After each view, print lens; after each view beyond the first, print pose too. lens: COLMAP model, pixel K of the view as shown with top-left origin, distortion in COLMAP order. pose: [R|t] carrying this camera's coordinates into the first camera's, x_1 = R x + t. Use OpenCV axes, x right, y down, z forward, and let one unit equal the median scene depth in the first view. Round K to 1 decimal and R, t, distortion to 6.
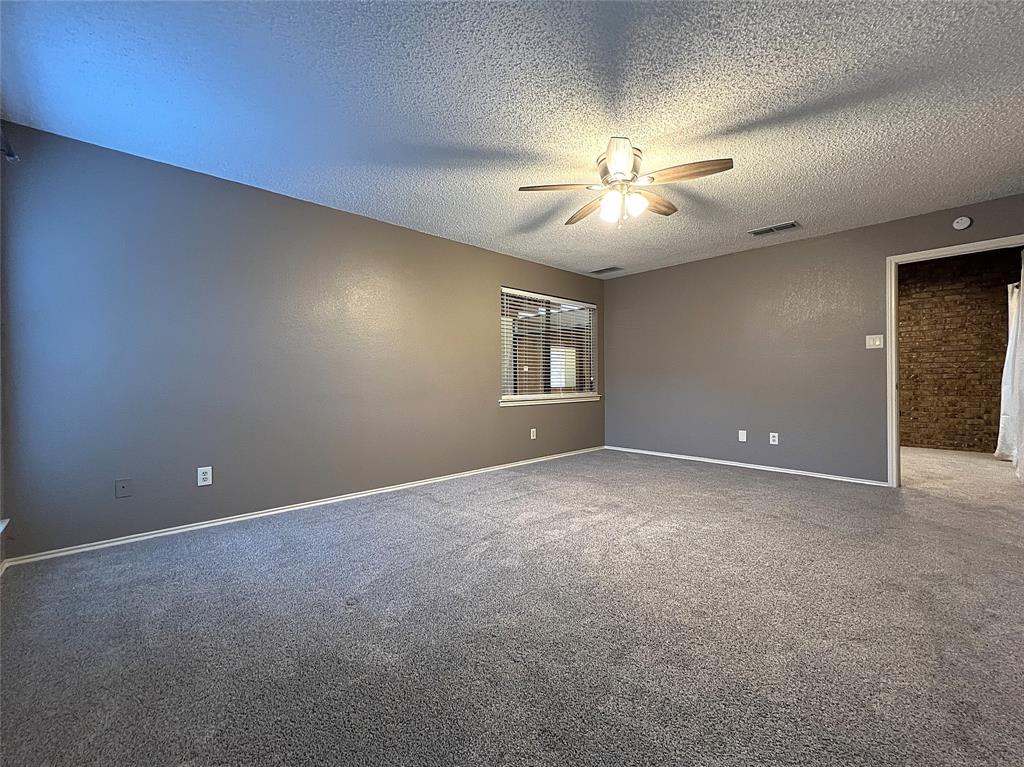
lens RADIAL K [[419.2, 0, 504.3], [0, 419.2, 376.7], [0, 0, 1]] dist [0.003879, 0.000647]
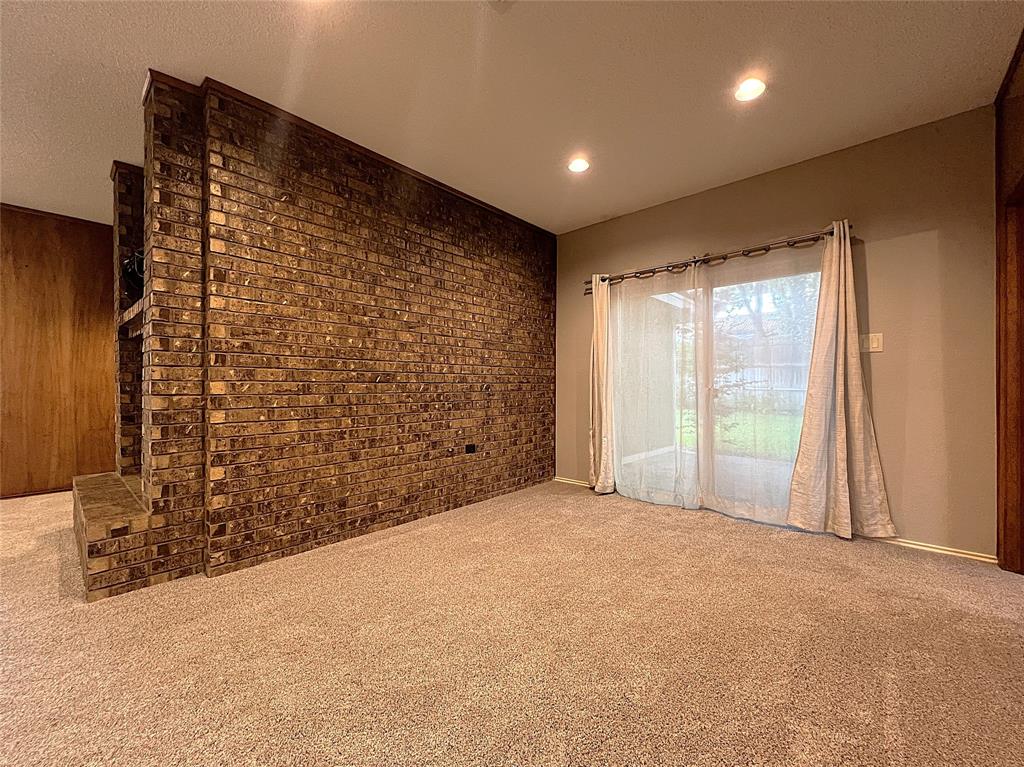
lens RADIAL K [[411.2, 0, 515.1], [0, 411.2, 385.3], [0, 0, 1]] dist [0.000862, 0.000027]
pose [[-0.128630, 0.002356, 0.991690, 0.375423], [-0.002983, 0.999992, -0.002762, -0.002025], [-0.991688, -0.003313, -0.128622, 1.089733]]
